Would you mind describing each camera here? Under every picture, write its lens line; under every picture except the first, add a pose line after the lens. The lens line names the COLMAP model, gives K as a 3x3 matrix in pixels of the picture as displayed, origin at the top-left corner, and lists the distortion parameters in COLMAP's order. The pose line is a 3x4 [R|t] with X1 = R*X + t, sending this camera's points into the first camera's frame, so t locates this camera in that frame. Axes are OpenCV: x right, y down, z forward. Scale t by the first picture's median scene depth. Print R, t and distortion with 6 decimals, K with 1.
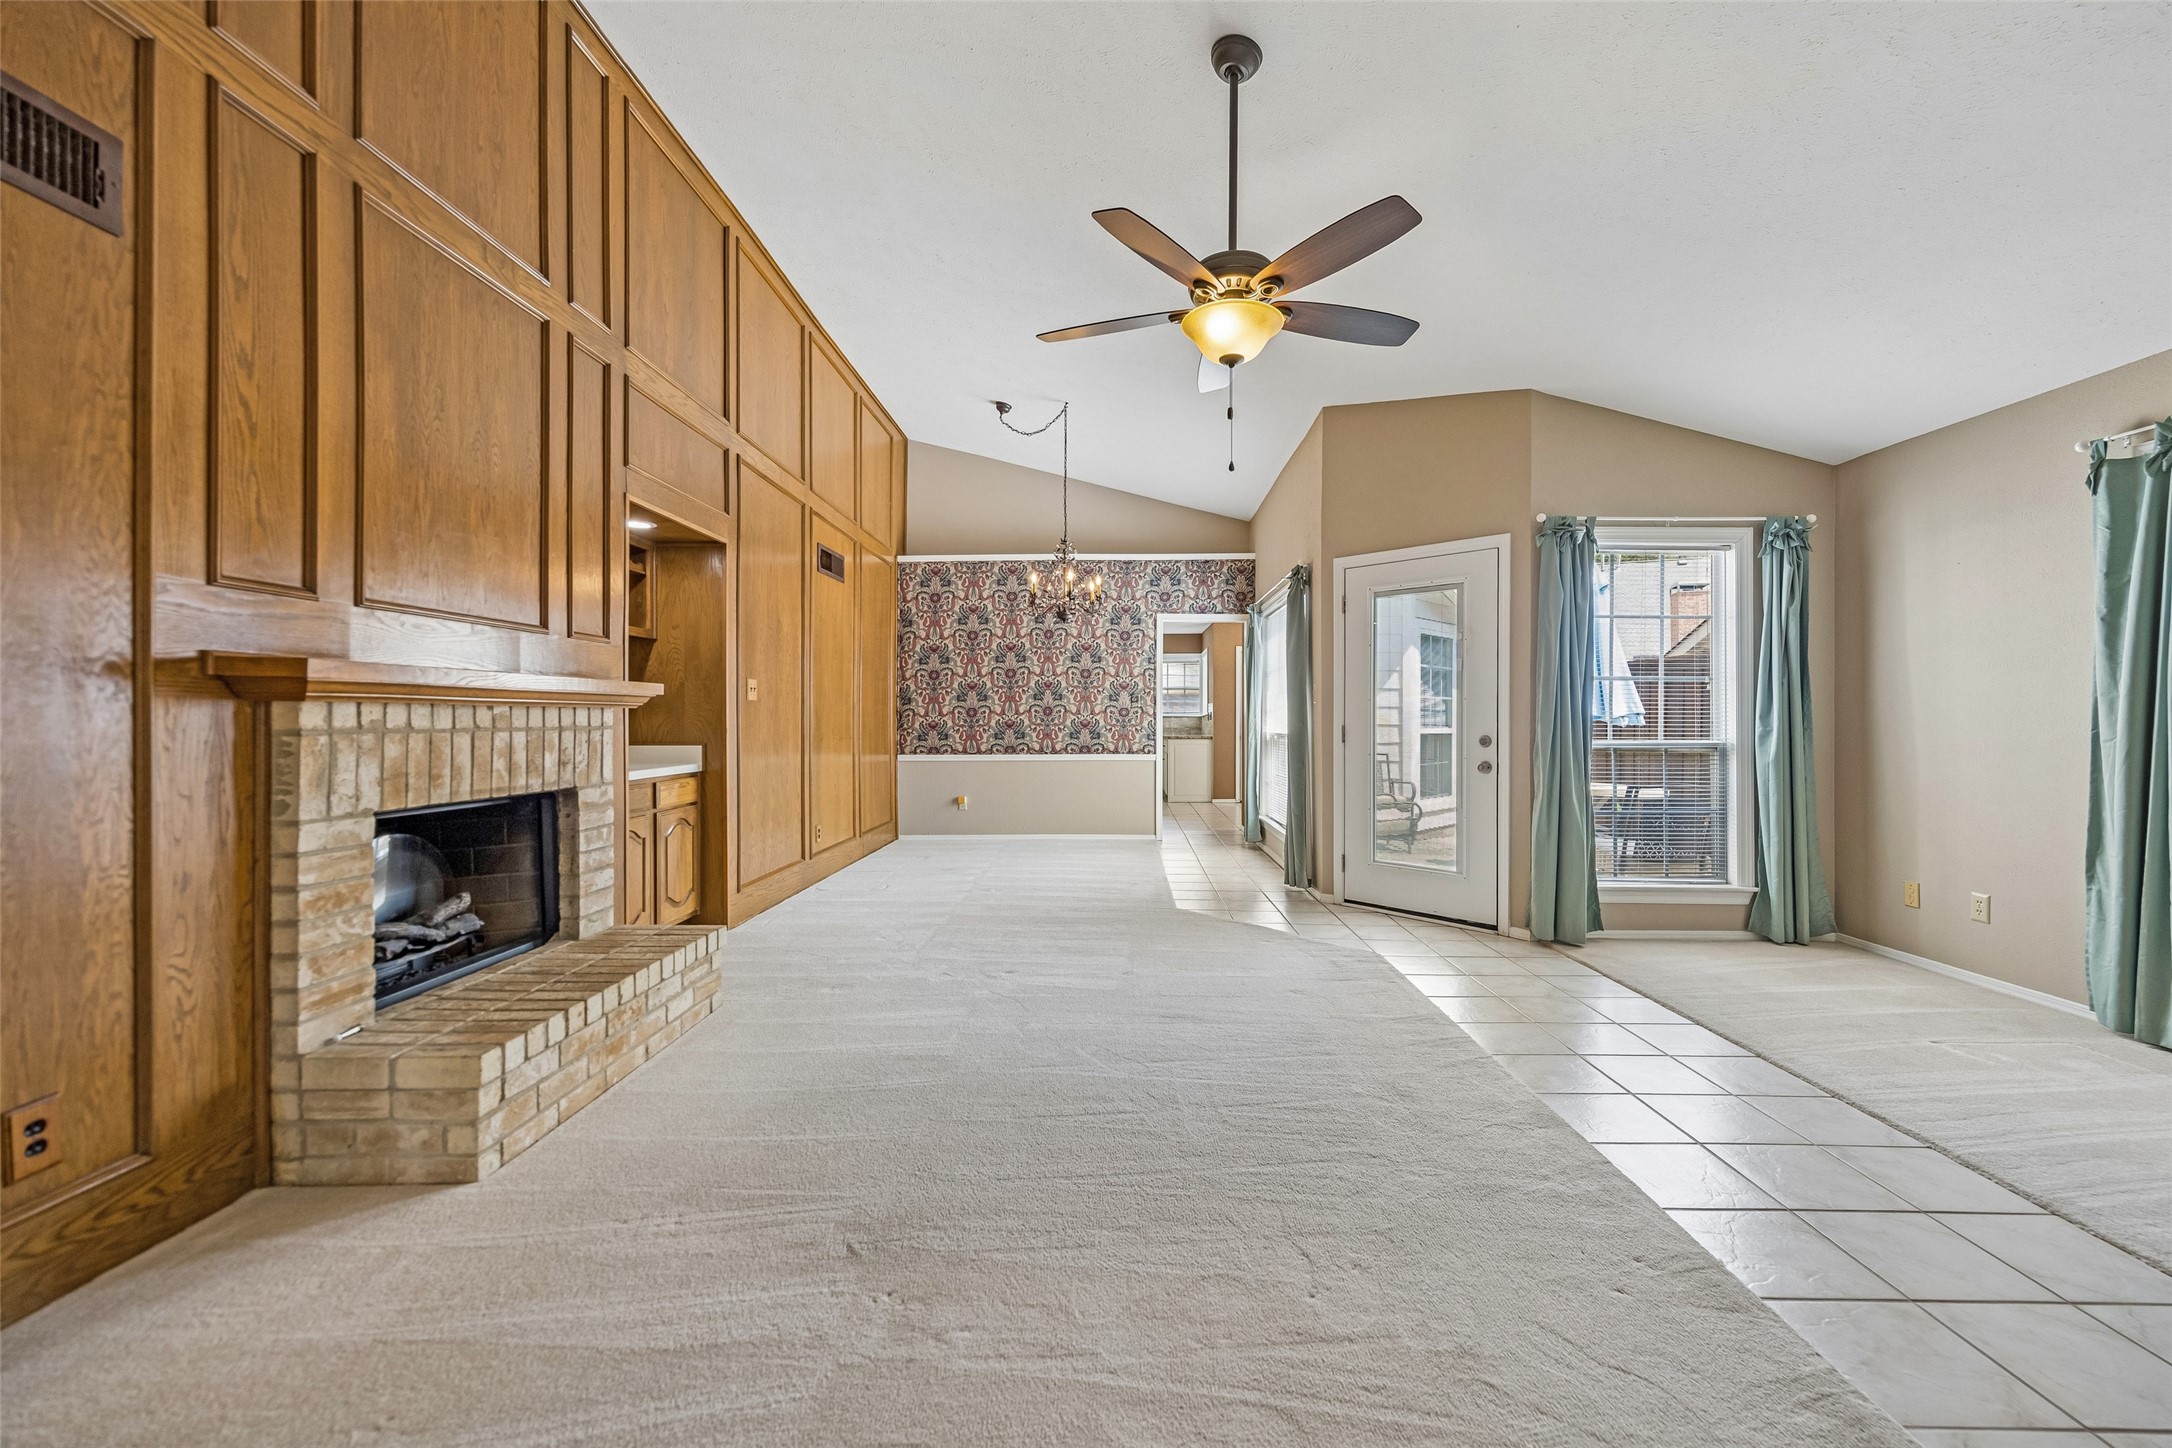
lens RADIAL K [[873.2, 0, 1096.4], [0, 873.2, 717.4], [0, 0, 1]] dist [0.002014, -0.000179]
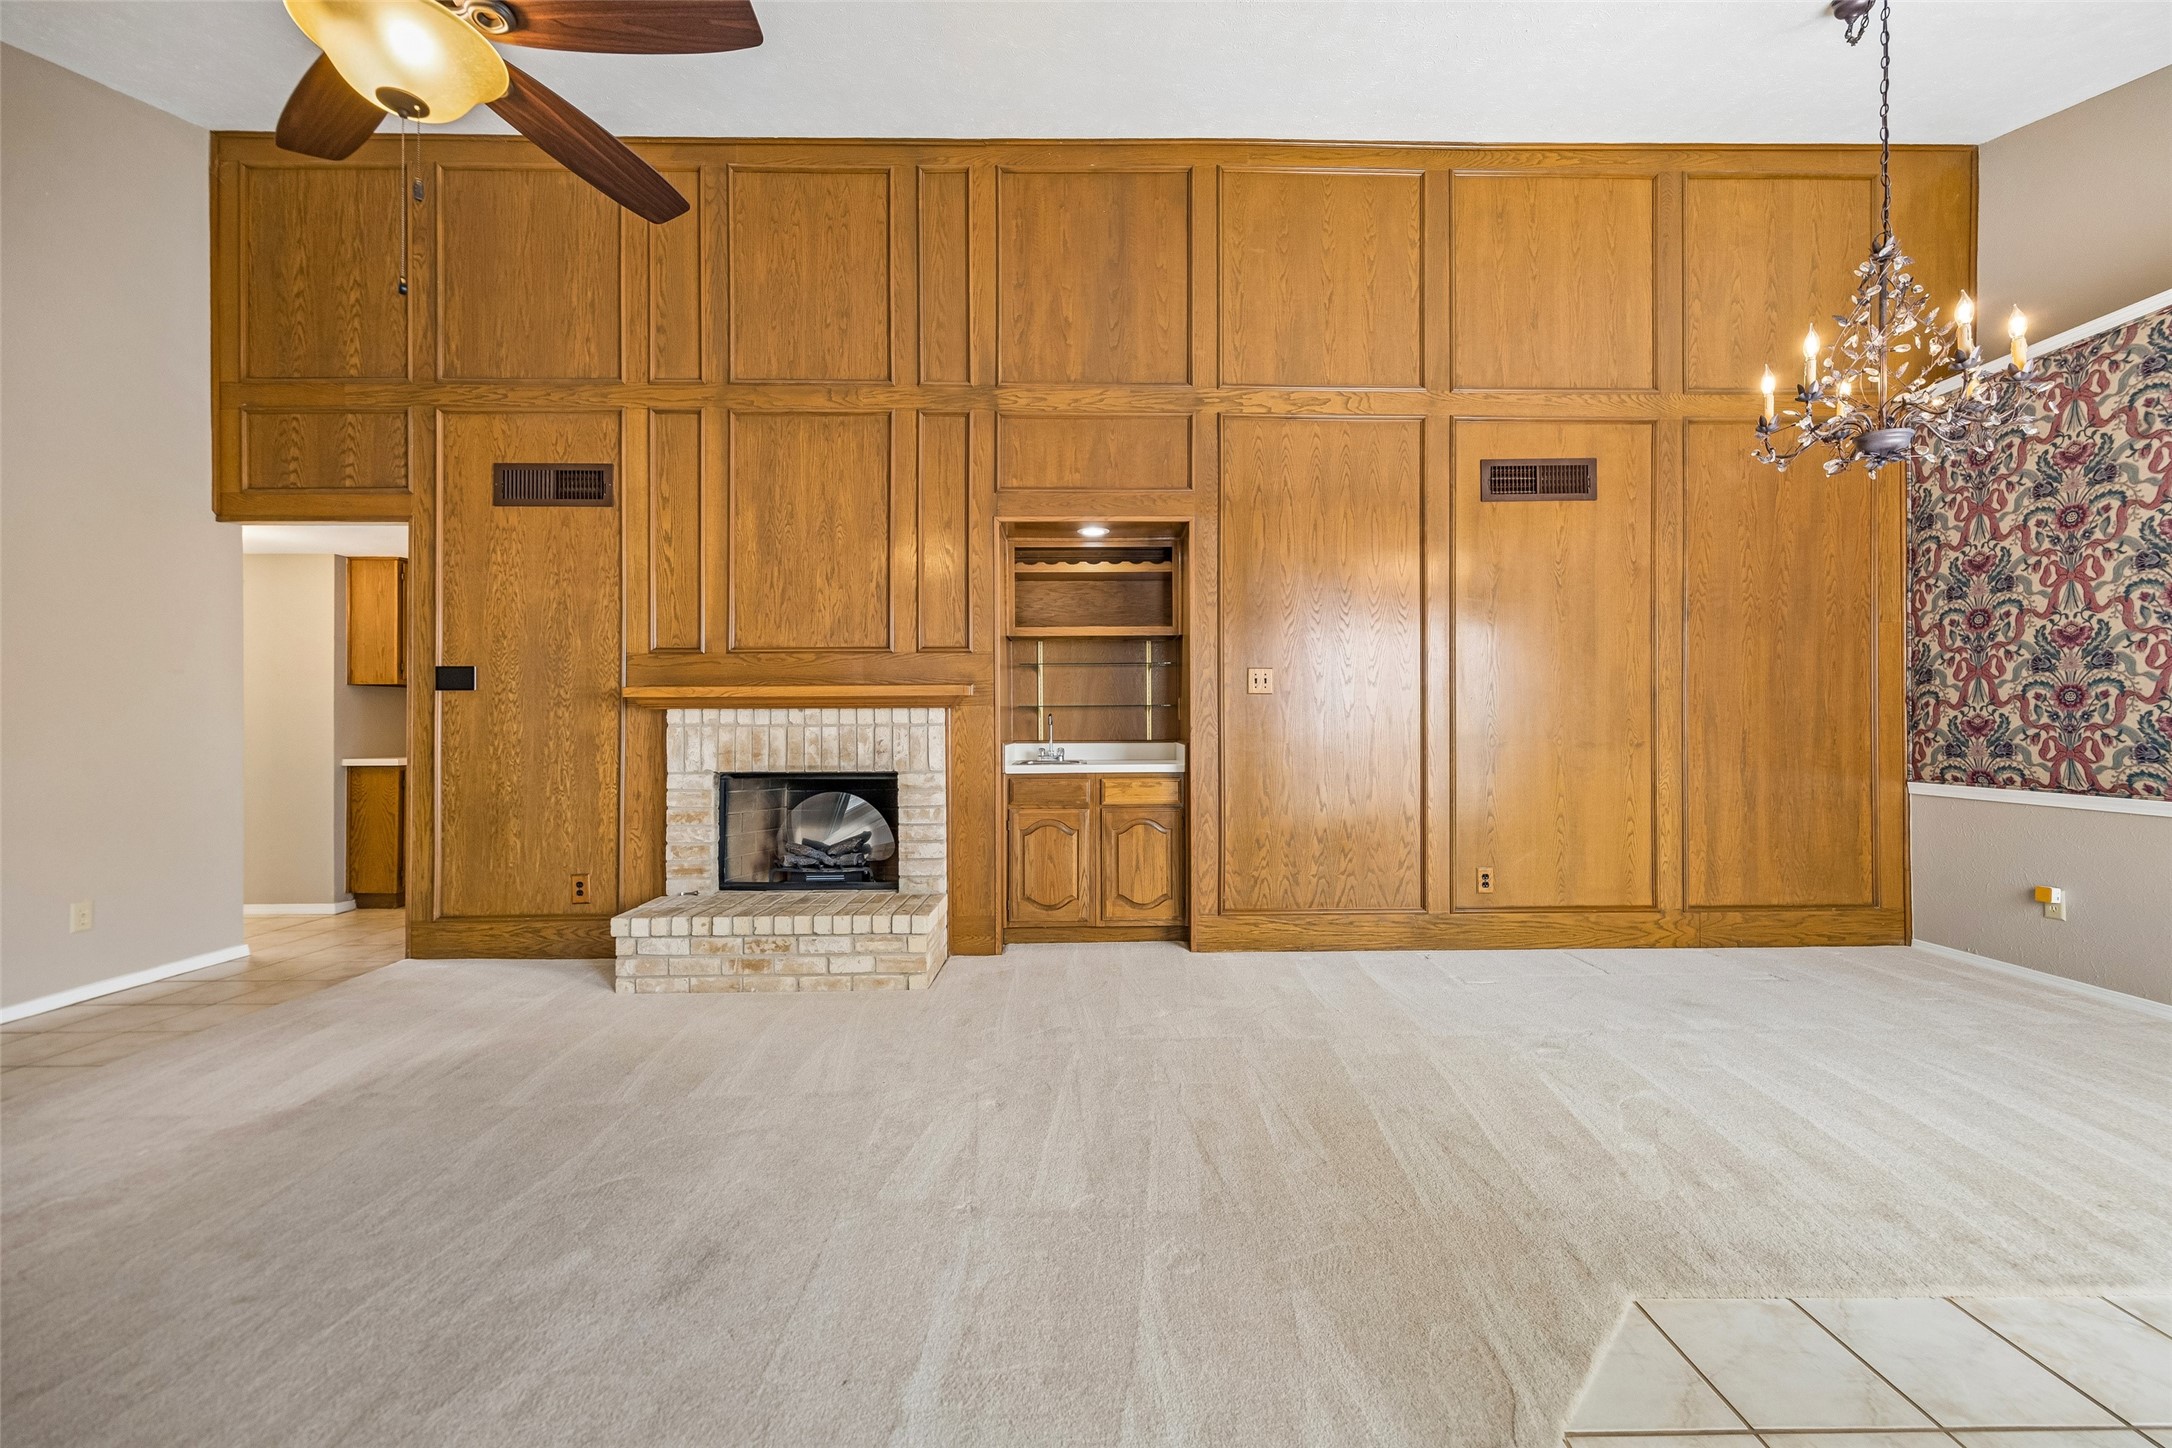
lens RADIAL K [[842.9, 0, 1099.0], [0, 842.9, 712.9], [0, 0, 1]] dist [-0.001829, 0.000059]
pose [[0.029148, -0.005678, -0.999559, 0.625345], [0.006945, 0.999961, -0.005478, 0.004003], [0.999551, -0.006782, 0.029186, 1.246245]]
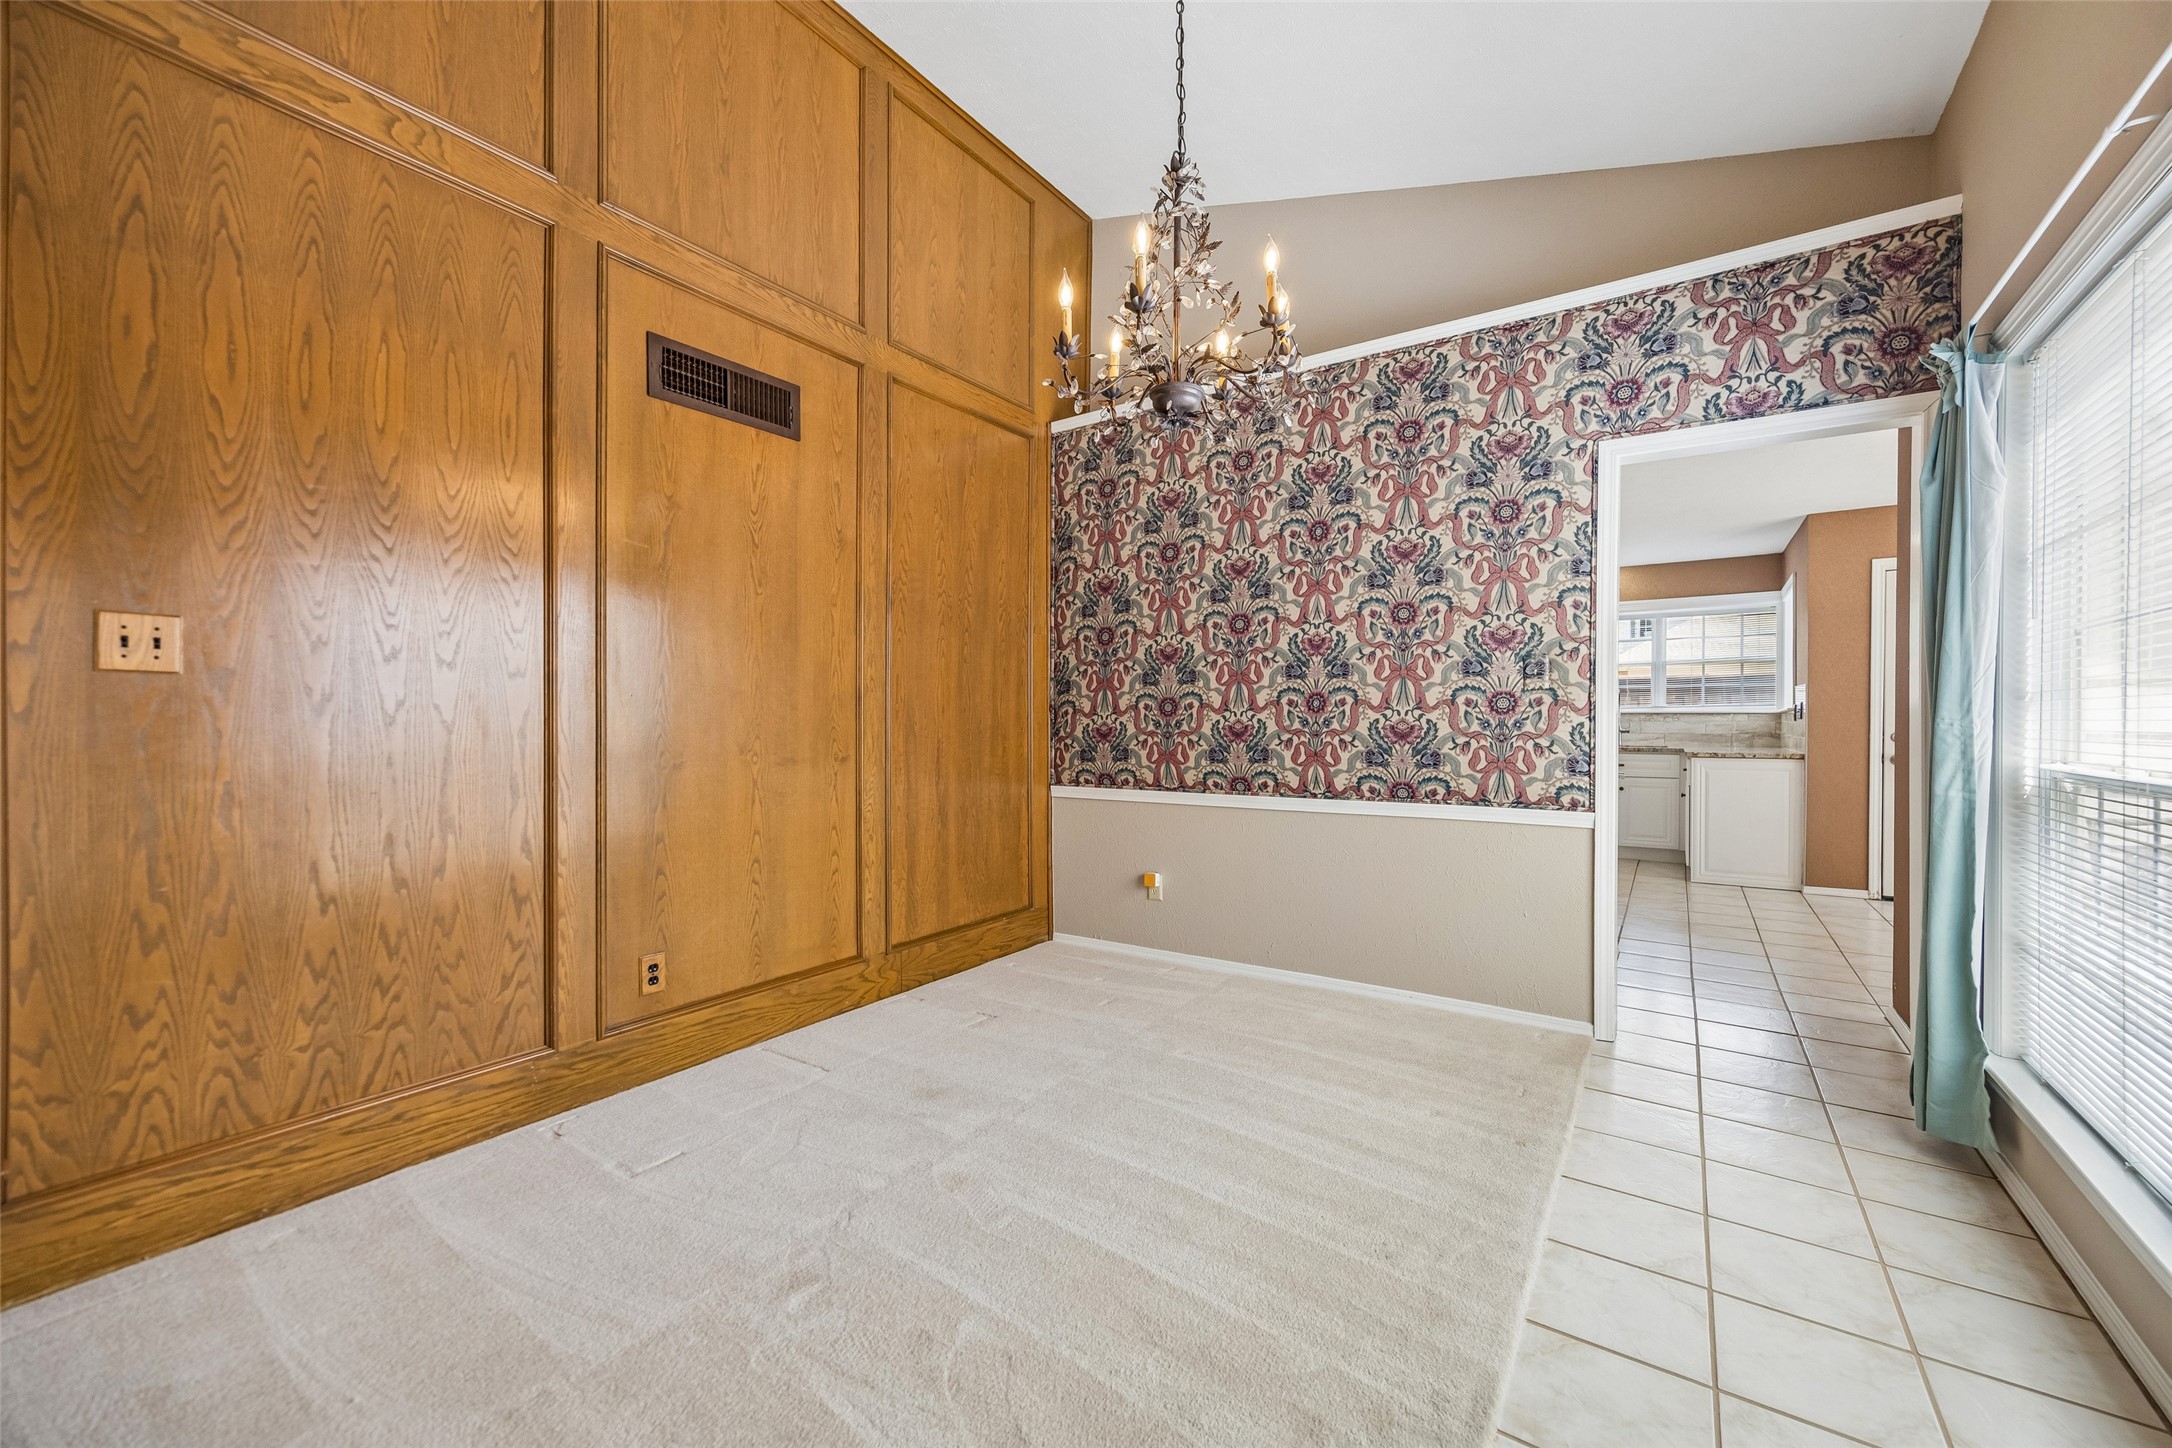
lens RADIAL K [[849.2, 0, 1098.1], [0, 849.2, 723.9], [0, 0, 1]] dist [0.000151, 0.000364]
pose [[0.839346, 0.002236, -0.543593, 0.212852], [0.001894, 0.999973, 0.007038, 0.001241], [0.543594, -0.006937, 0.839320, 1.394277]]
